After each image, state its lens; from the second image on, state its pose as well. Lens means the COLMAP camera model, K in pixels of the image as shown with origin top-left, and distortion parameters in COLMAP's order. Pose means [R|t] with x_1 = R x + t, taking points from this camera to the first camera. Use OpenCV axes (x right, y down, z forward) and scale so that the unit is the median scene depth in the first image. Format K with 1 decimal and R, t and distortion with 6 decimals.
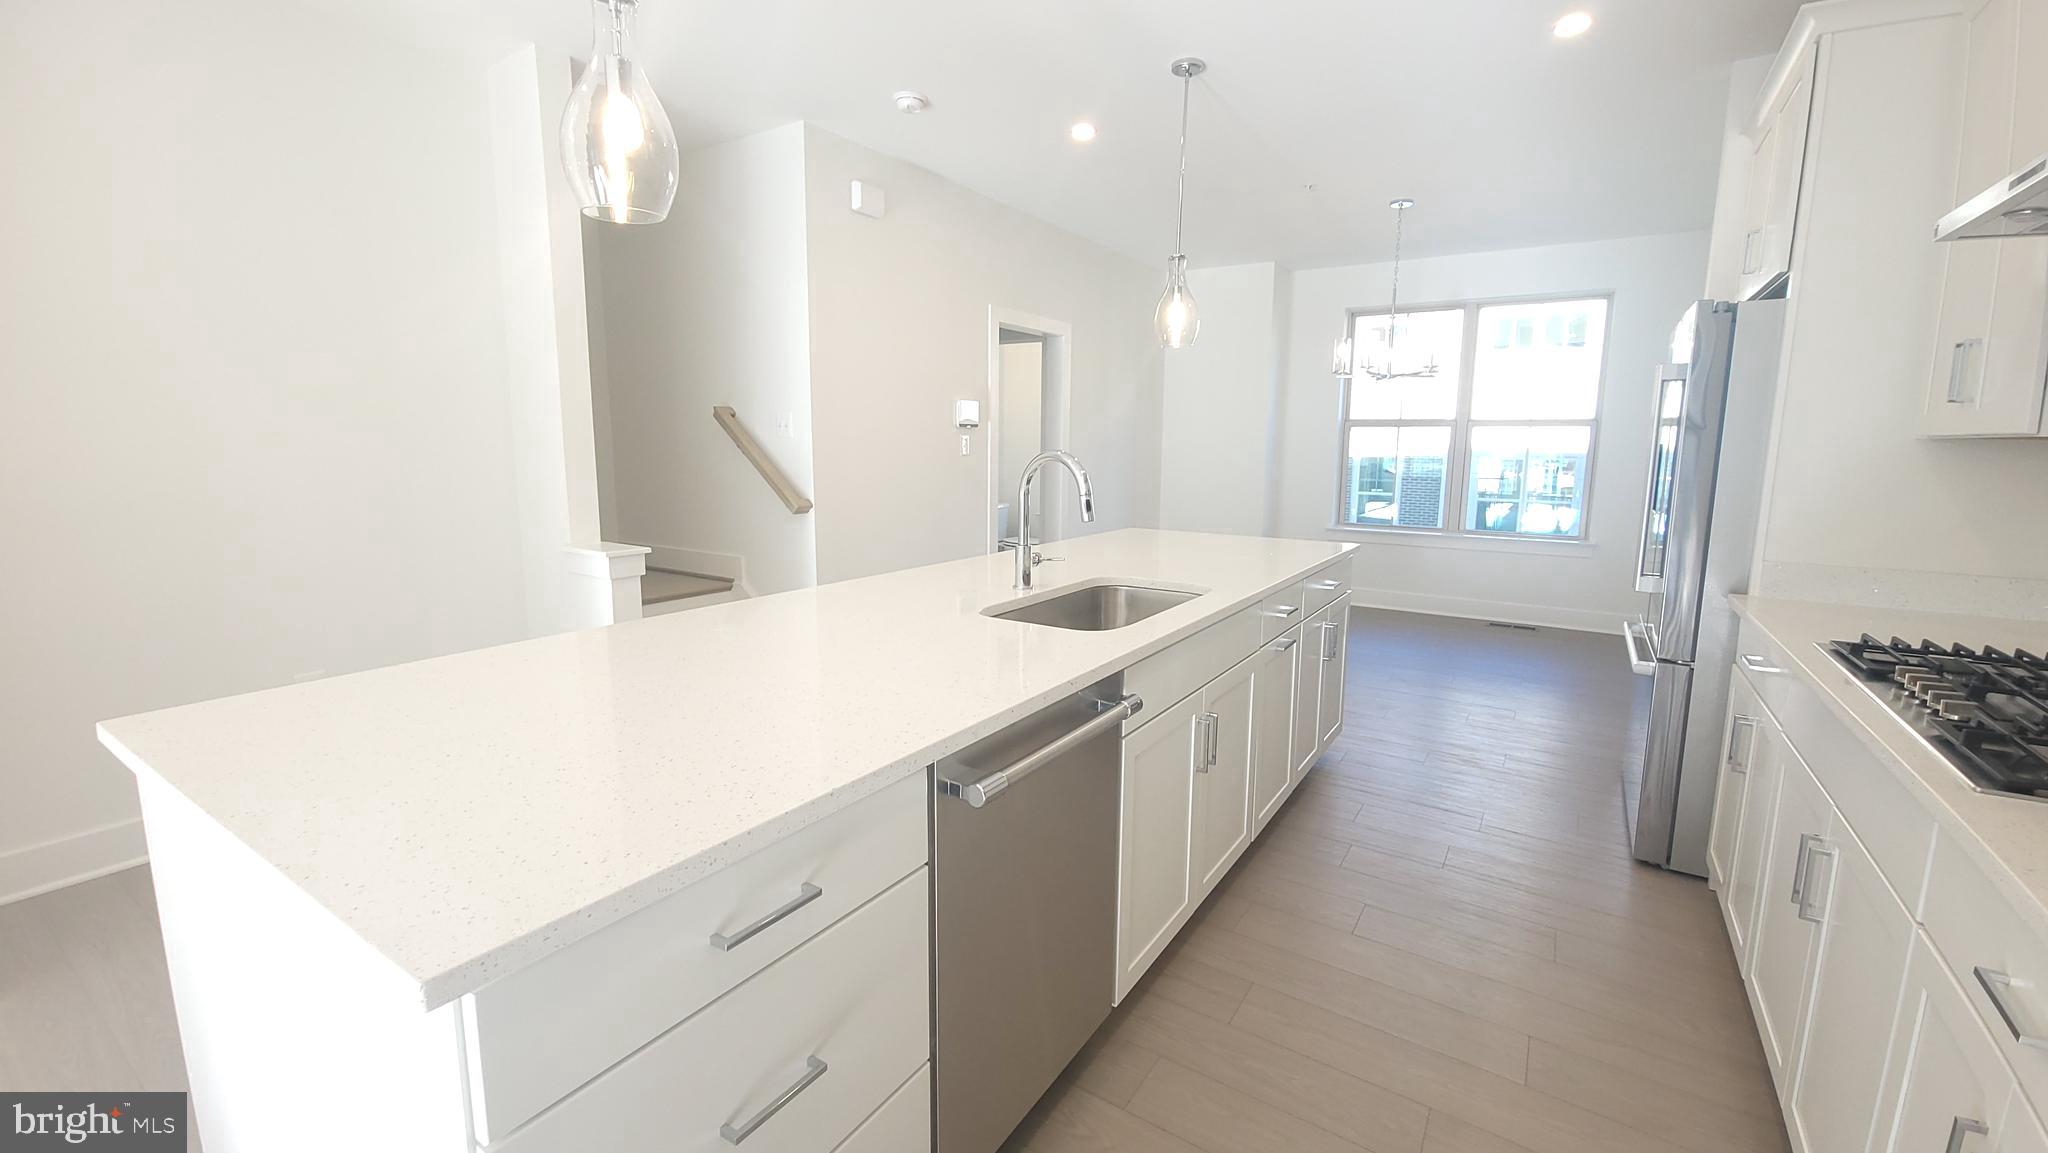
lens RADIAL K [[830.6, 0, 1026.2], [0, 830.6, 568.1], [0, 0, 1]] dist [0.001294, -0.003100]
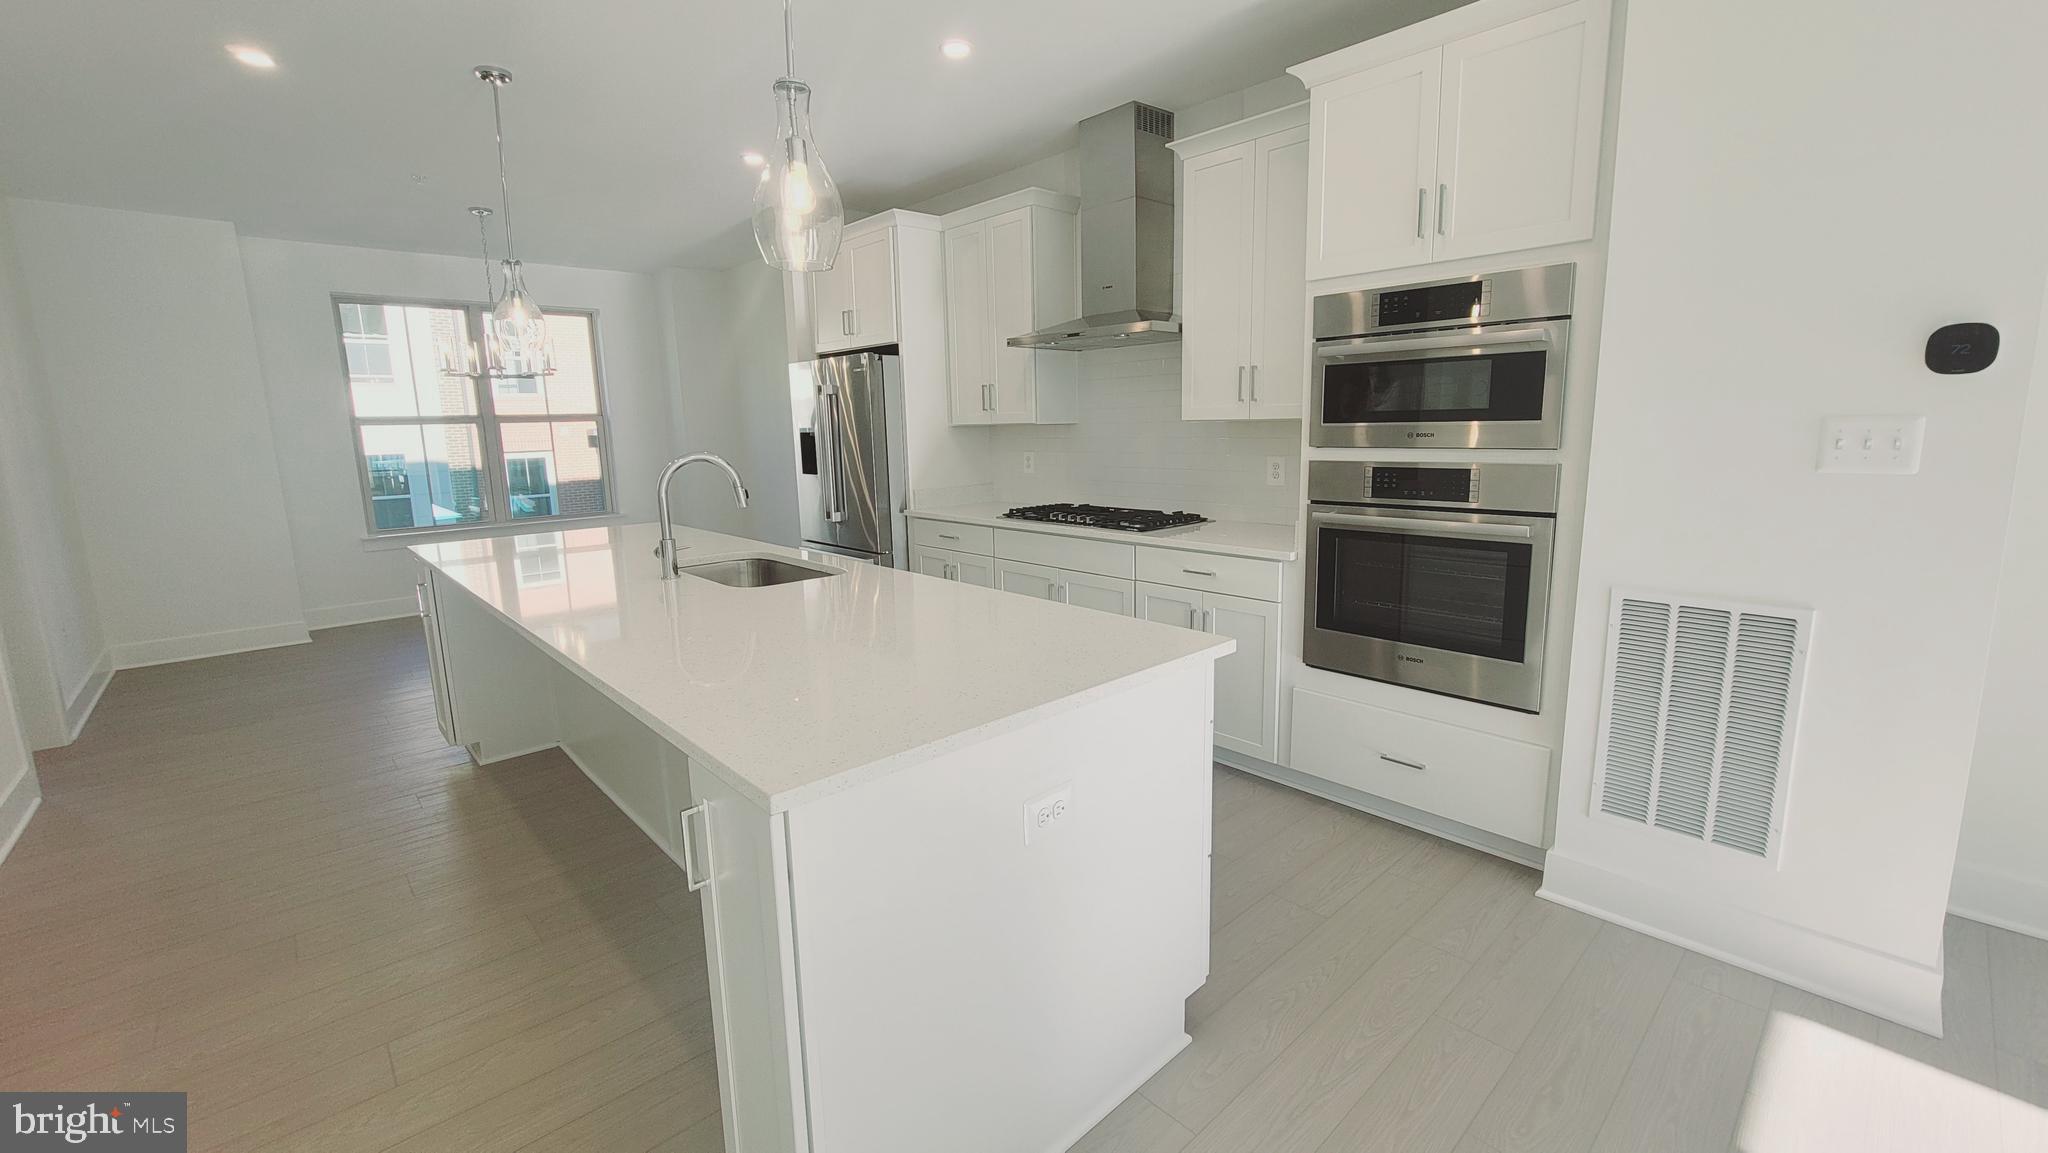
lens RADIAL K [[830.6, 0, 1032.7], [0, 830.6, 563.9], [0, 0, 1]] dist [0.001294, -0.003100]
pose [[0.235369, -0.178366, 0.955399, -0.379585], [0.172530, 0.975071, 0.139534, -0.026046], [-0.956470, 0.131993, 0.260275, 0.099075]]
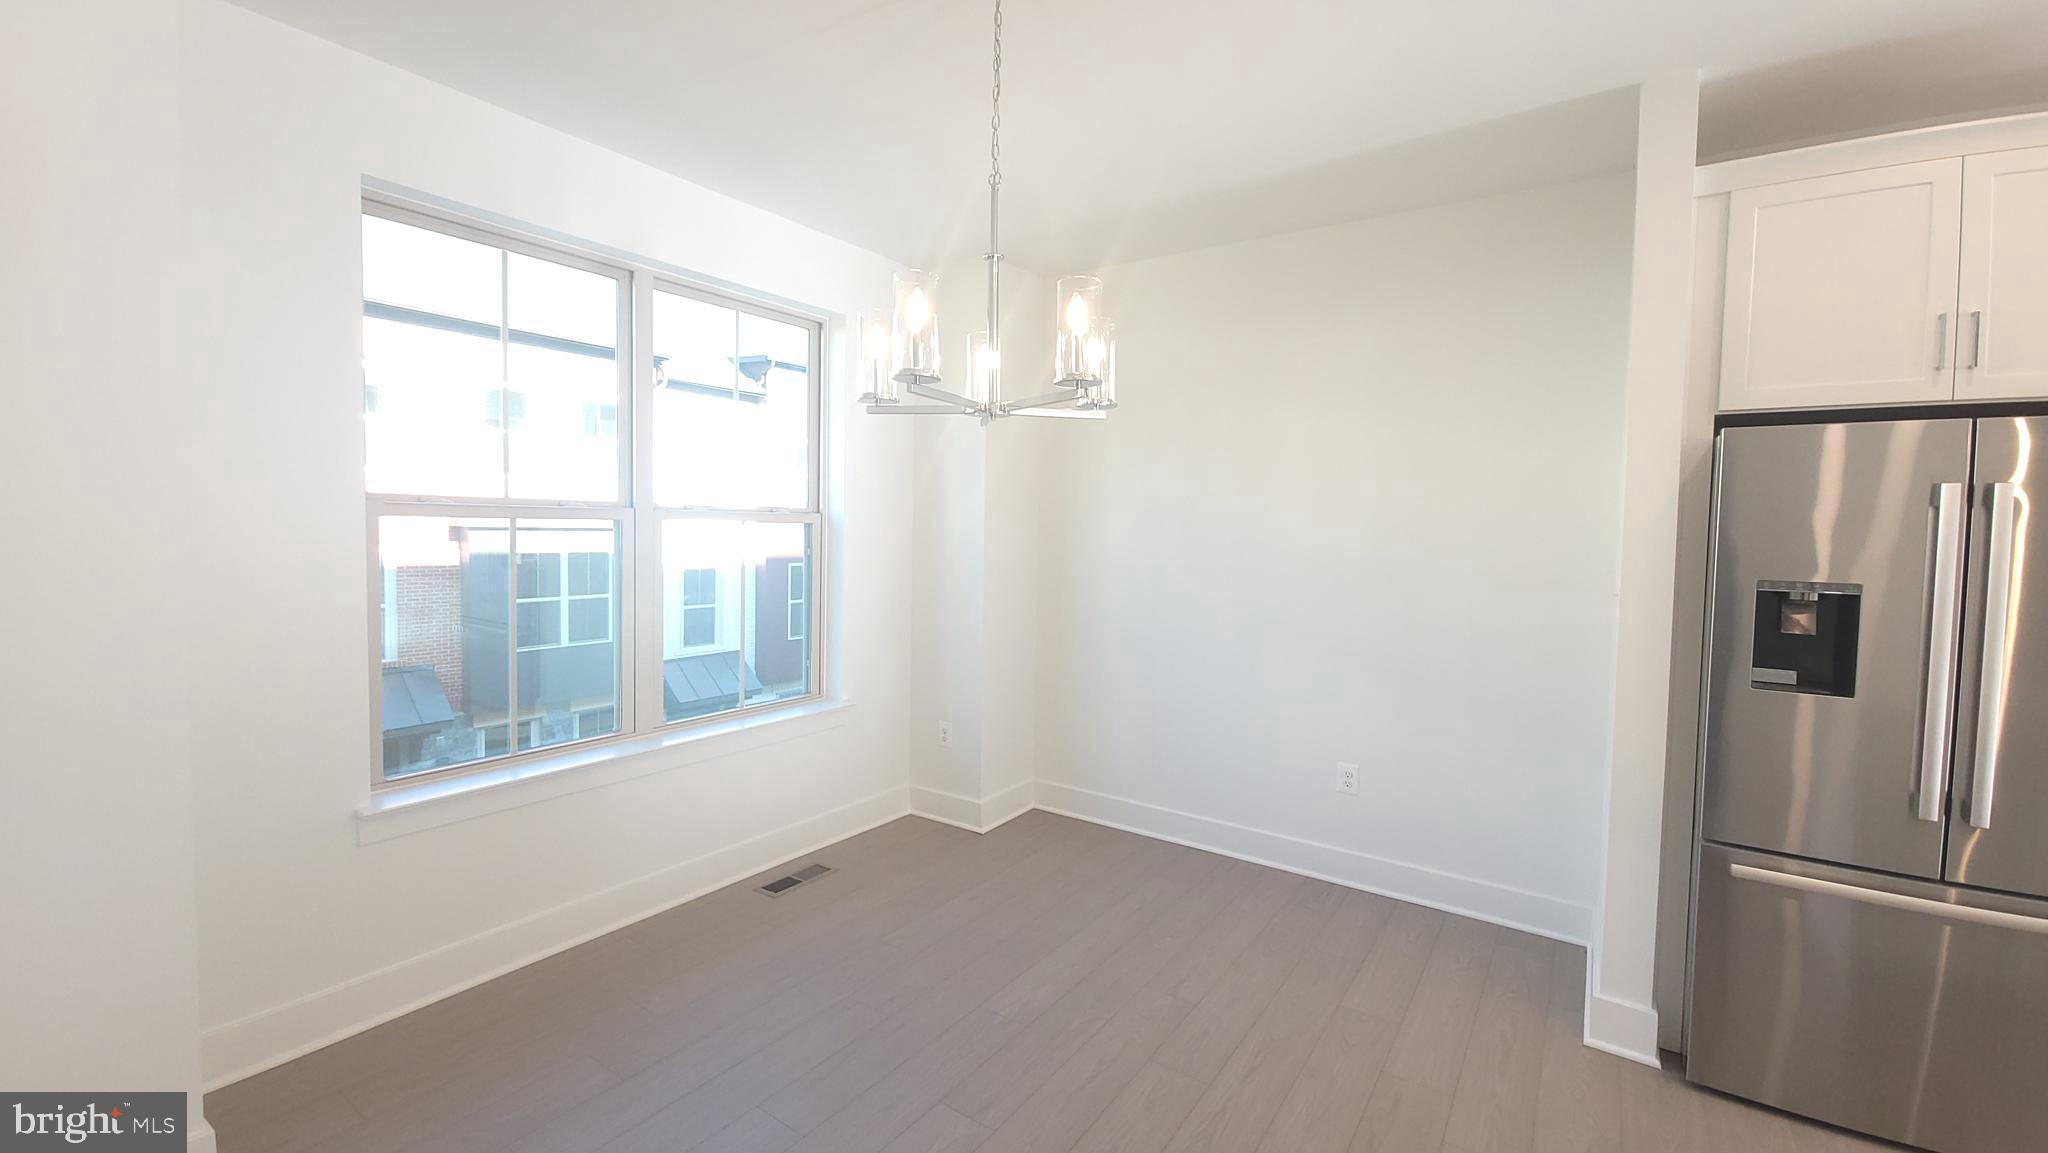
lens RADIAL K [[830.6, 0, 1028.8], [0, 830.6, 562.4], [0, 0, 1]] dist [0.001294, -0.003100]
pose [[0.019247, -0.049743, 0.998577, 0.043437], [0.133351, 0.989966, 0.046744, -0.149553], [-0.990882, 0.132262, 0.025687, 0.831488]]
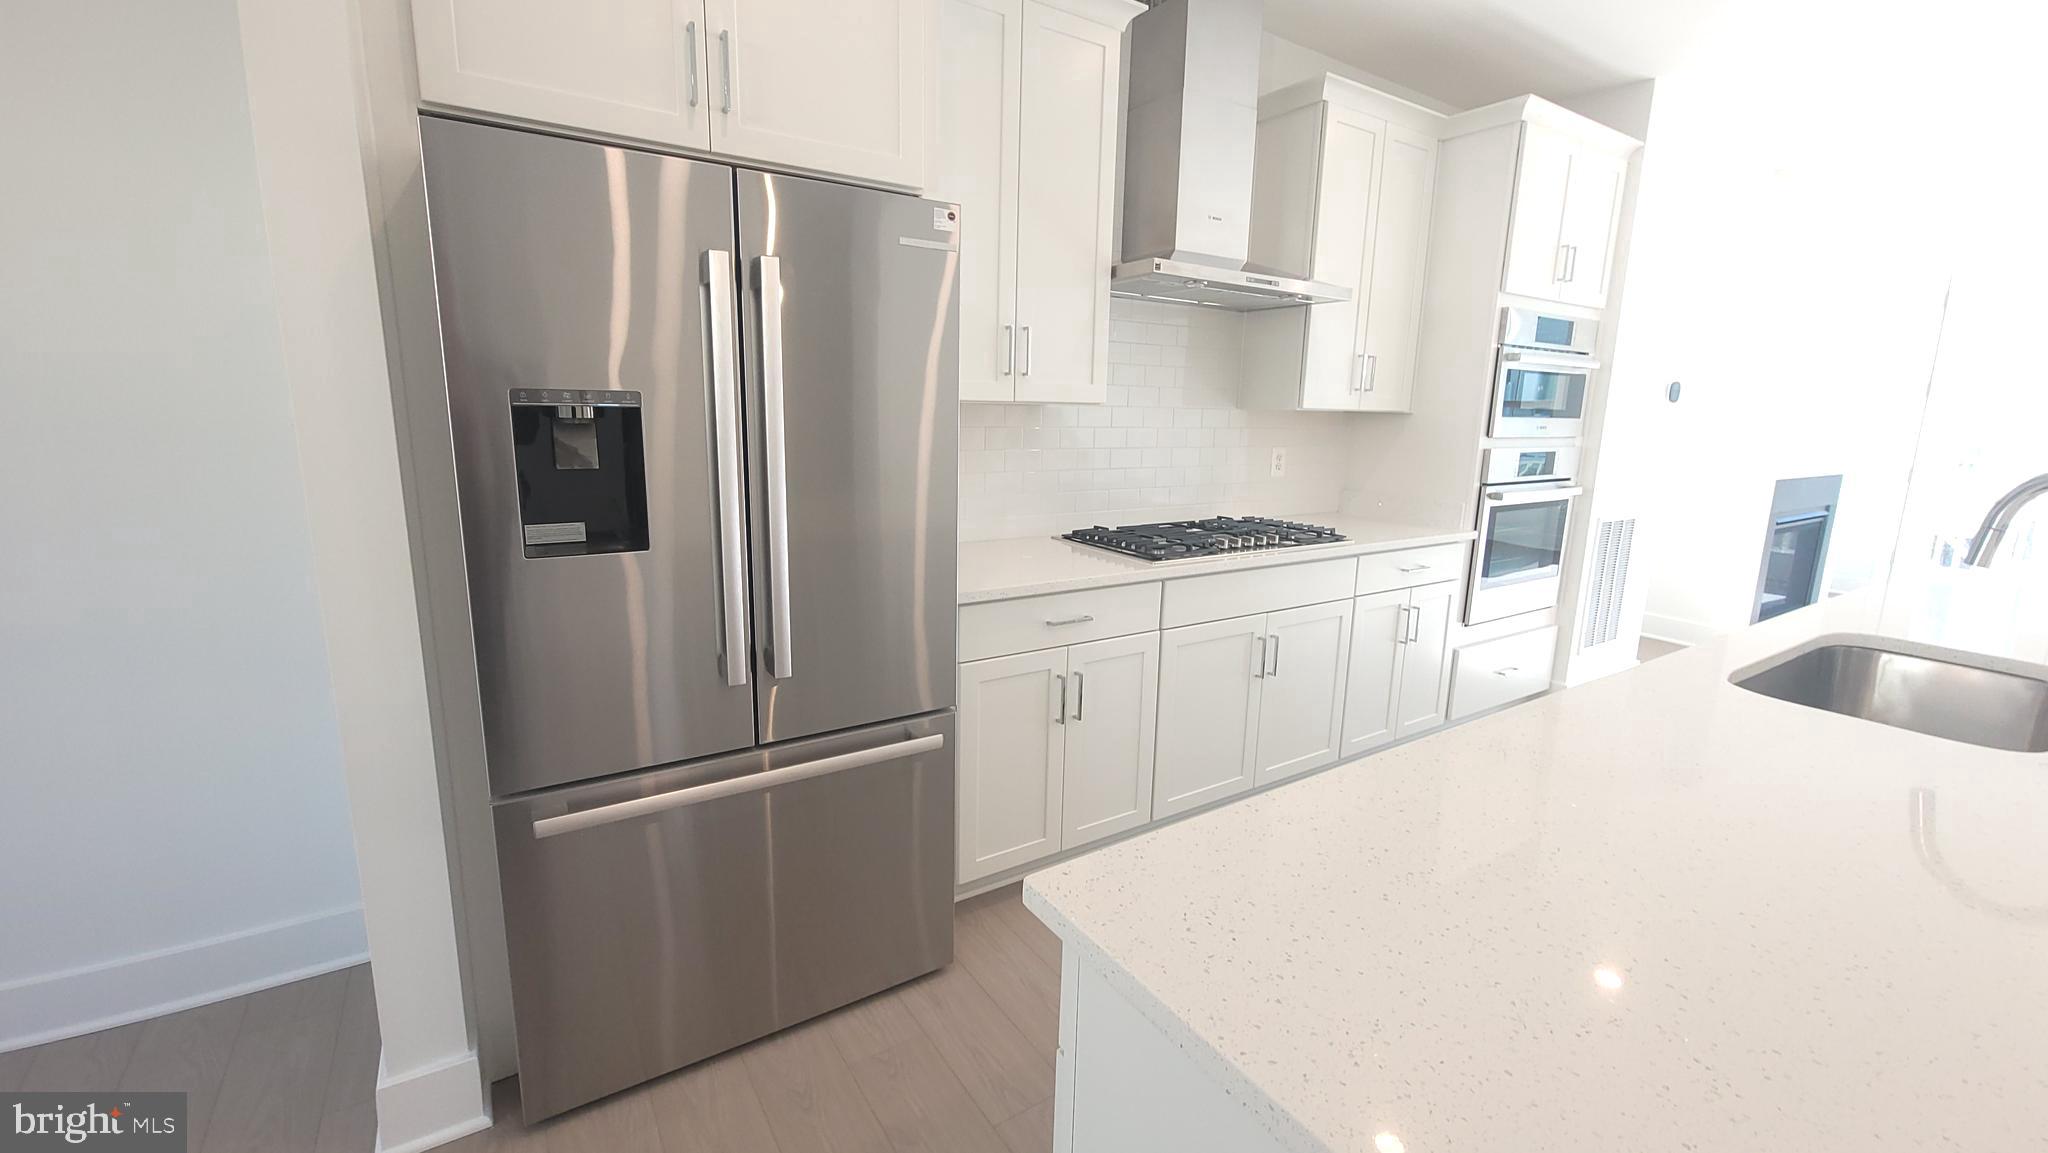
lens RADIAL K [[830.6, 0, 1028.8], [0, 830.6, 559.9], [0, 0, 1]] dist [0.001294, -0.003100]
pose [[-0.916669, -0.100175, 0.386888, 0.184849], [0.032344, 0.946304, 0.321656, -0.107508], [-0.398335, 0.307366, -0.864208, 0.684203]]
